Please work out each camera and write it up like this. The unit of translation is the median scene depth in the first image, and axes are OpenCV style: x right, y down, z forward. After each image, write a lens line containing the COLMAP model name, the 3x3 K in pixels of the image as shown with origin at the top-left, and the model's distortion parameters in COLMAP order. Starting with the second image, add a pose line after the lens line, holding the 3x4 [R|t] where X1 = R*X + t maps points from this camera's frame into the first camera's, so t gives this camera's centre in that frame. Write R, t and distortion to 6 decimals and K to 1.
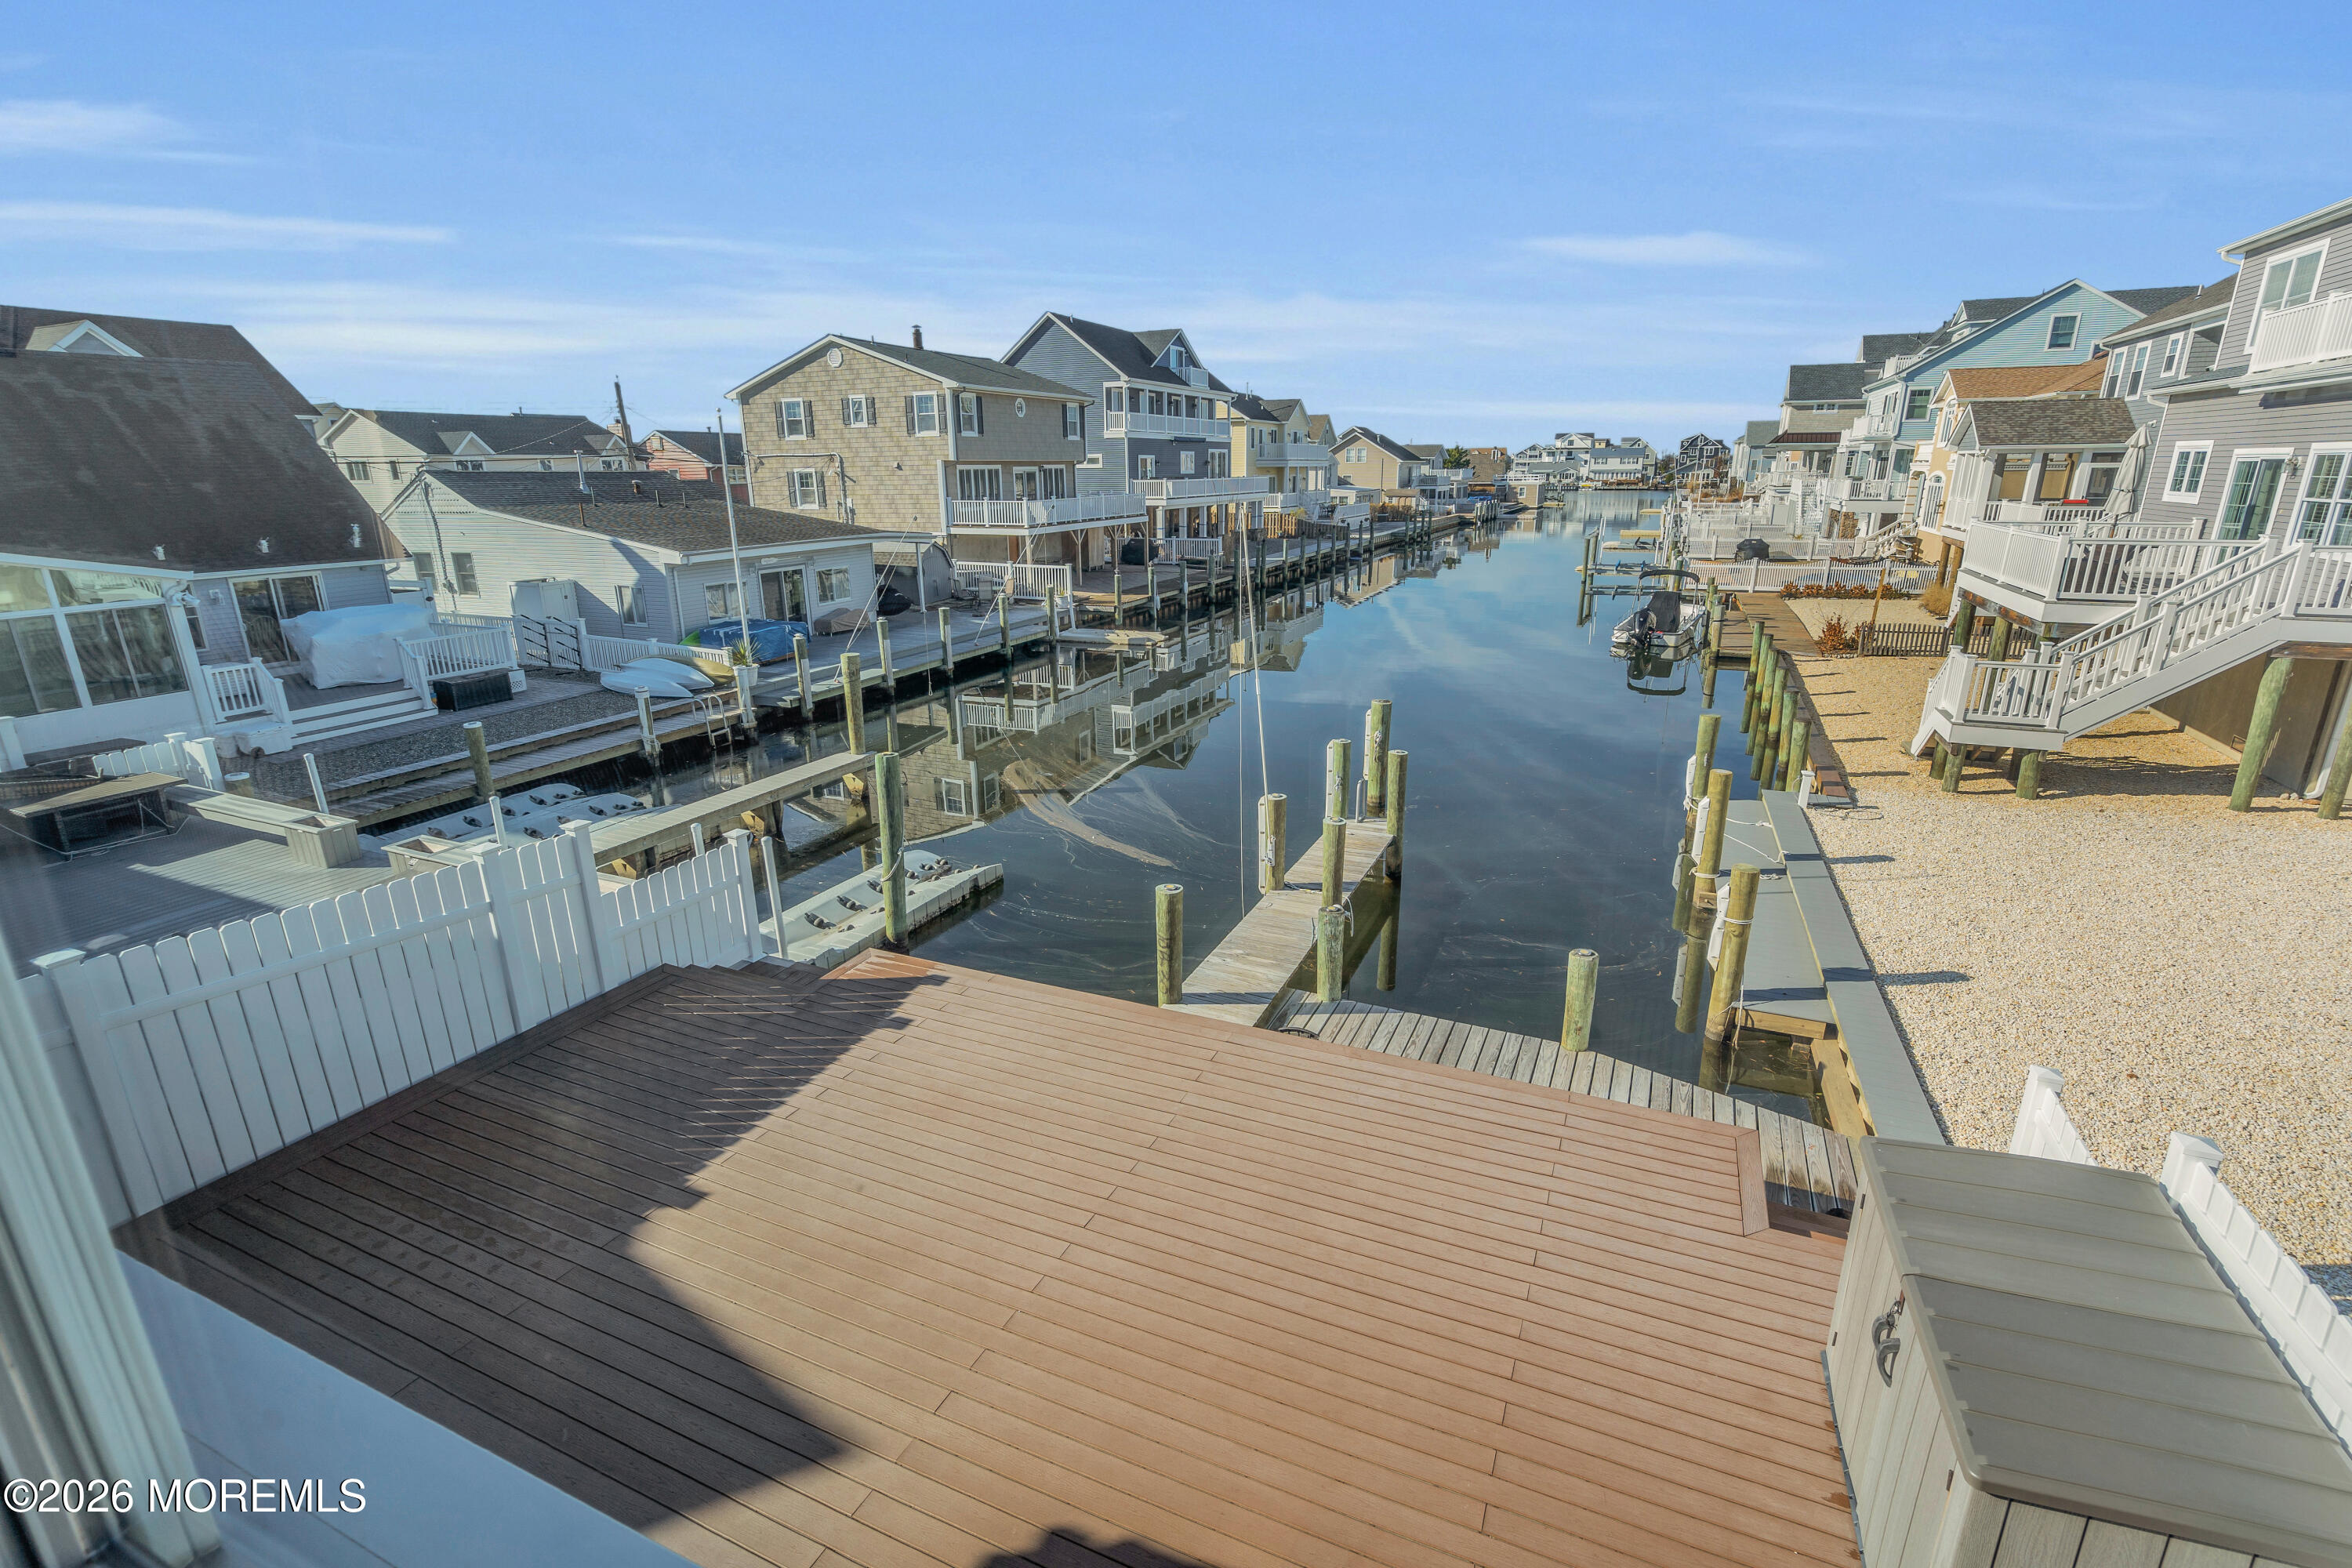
lens RADIAL K [[1053.7, 0, 1176.0], [0, 1053.7, 784.0], [0, 0, 1]] dist [-0.004797, 0.000685]
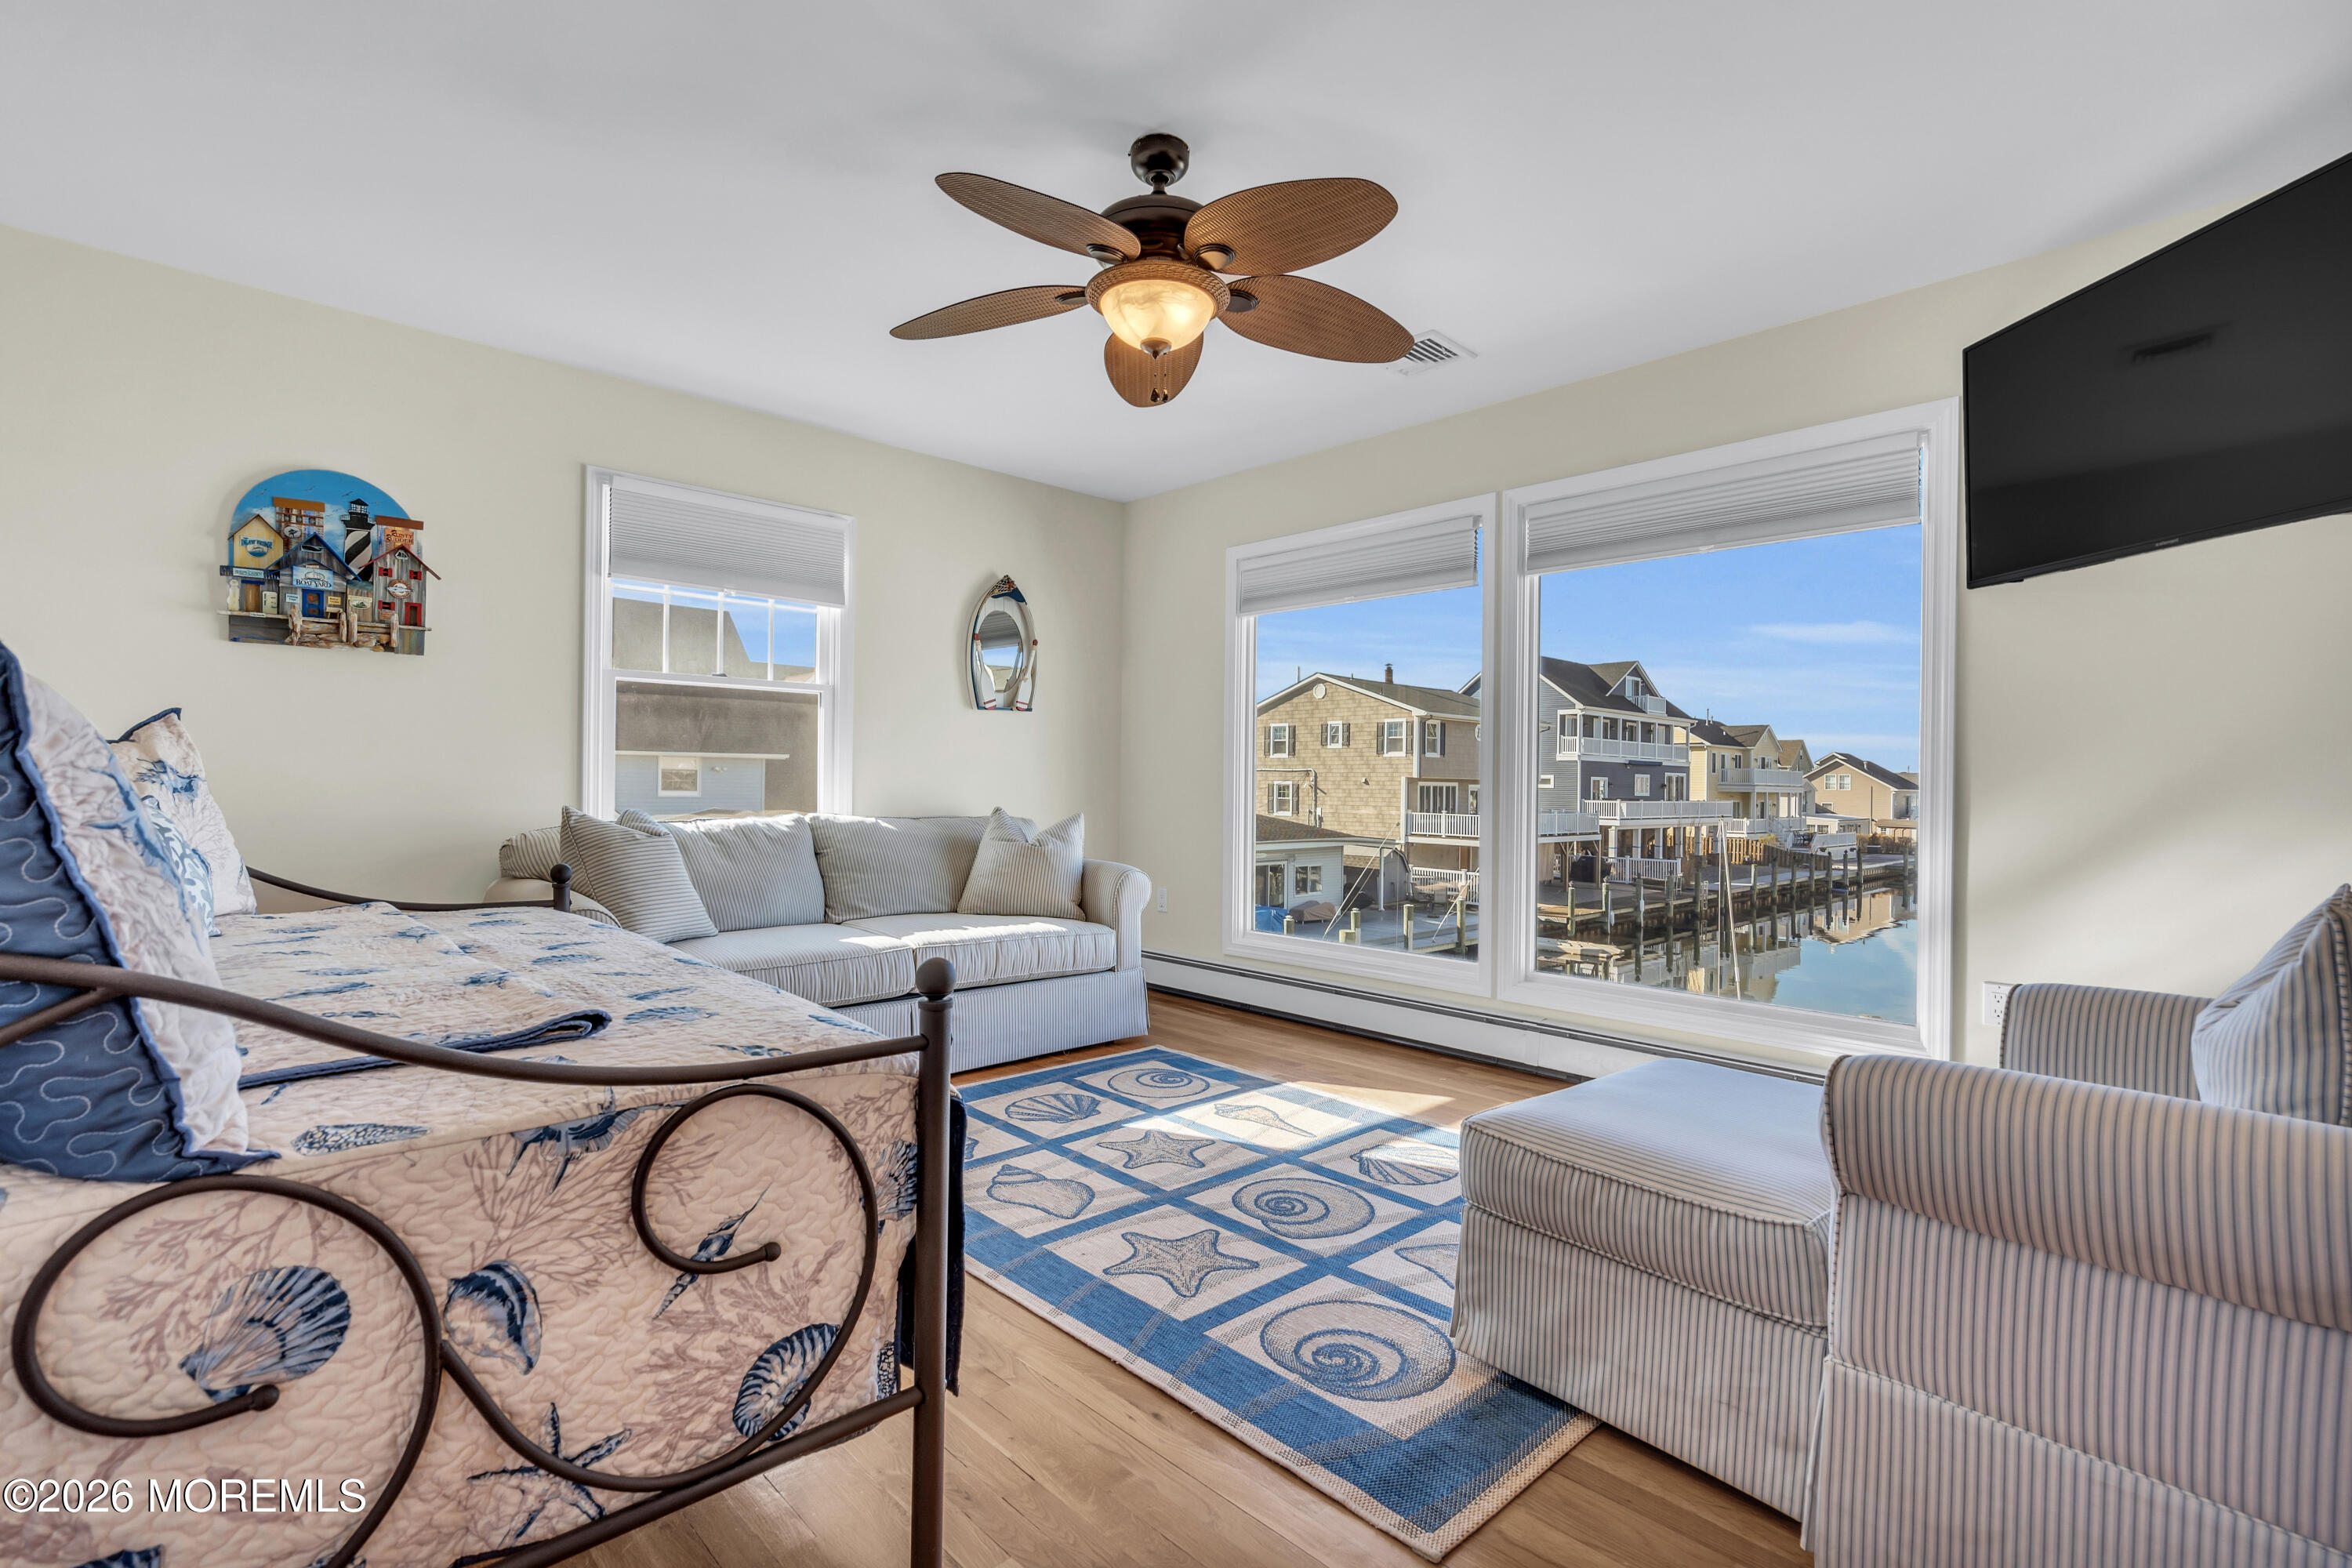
lens RADIAL K [[1073.4, 0, 1176.0], [0, 1073.4, 784.0], [0, 0, 1]] dist [-0.004692, 0.000139]
pose [[0.924237, 0.024219, -0.381051, -0.012150], [-0.133202, 0.955740, -0.262333, 0.022659], [0.357832, 0.293215, 0.886556, -0.069805]]
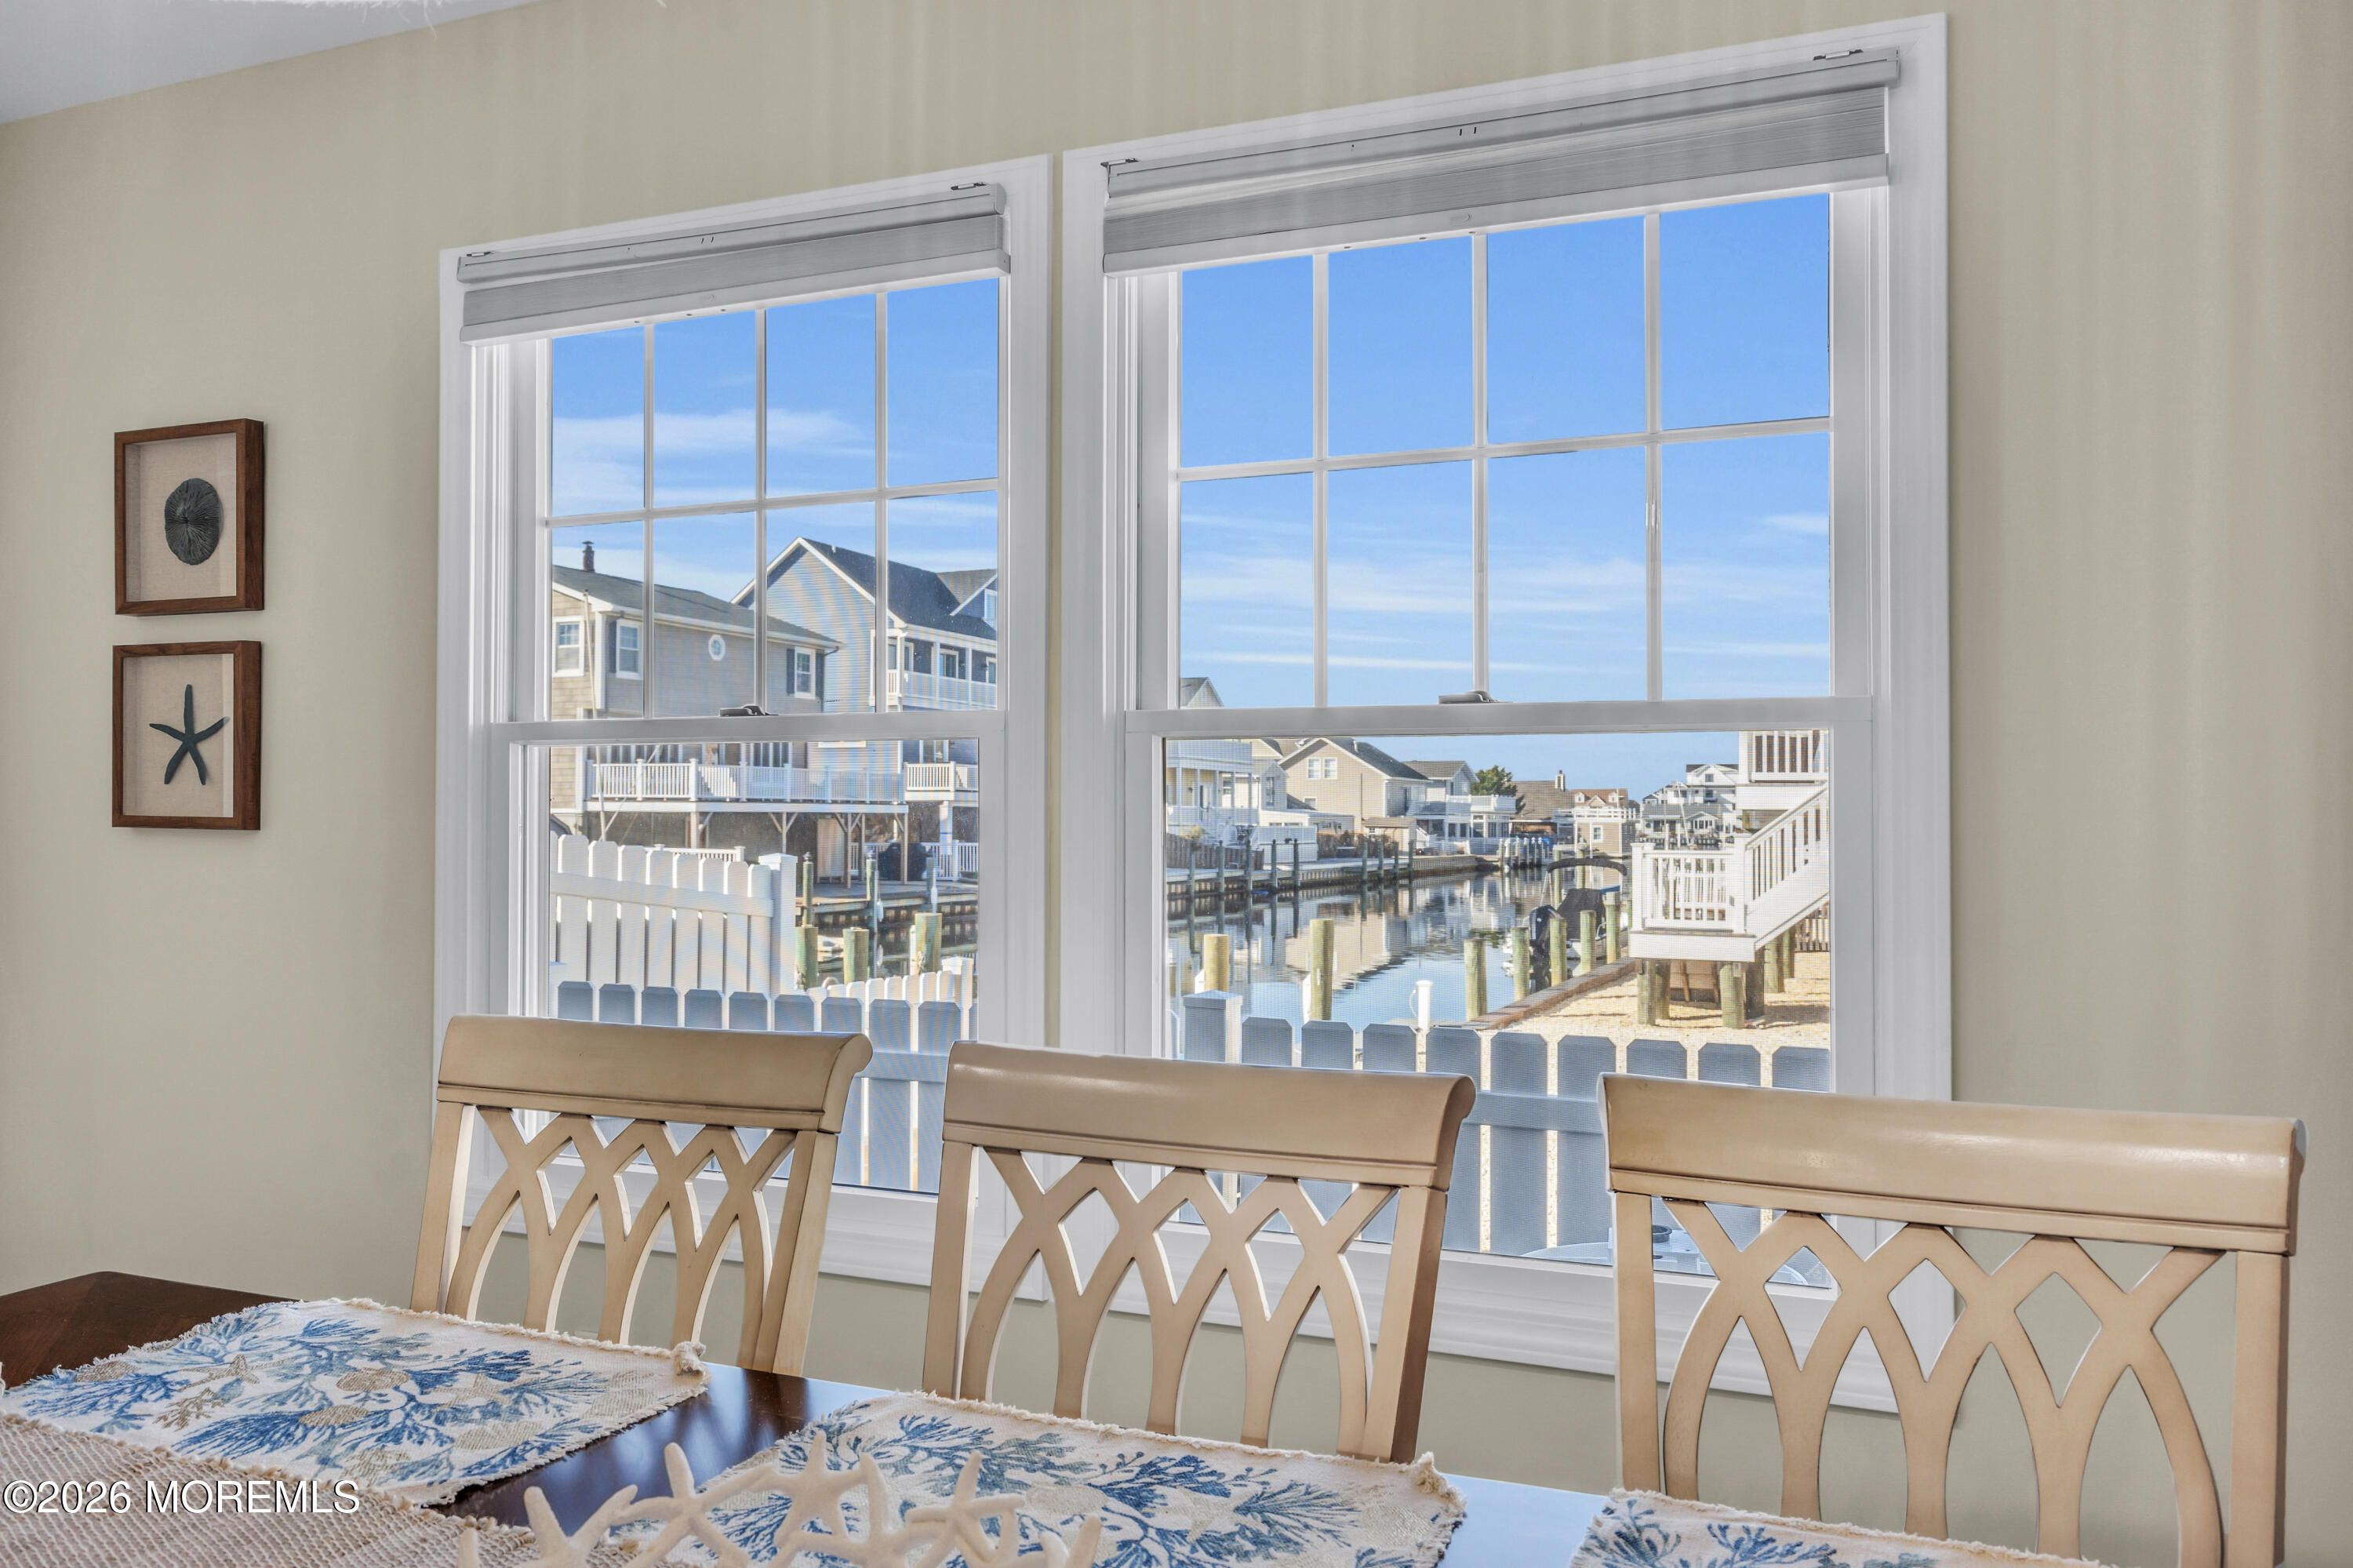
lens RADIAL K [[1739.5, 0, 1176.5], [0, 1739.5, 784.0], [0, 0, 1]] dist [0.001690, 0.000583]
pose [[0.999652, 0.015928, 0.021005, 0.119881], [-0.008680, 0.951268, -0.308242, 0.076001], [-0.024891, 0.307953, 0.951076, -0.079003]]
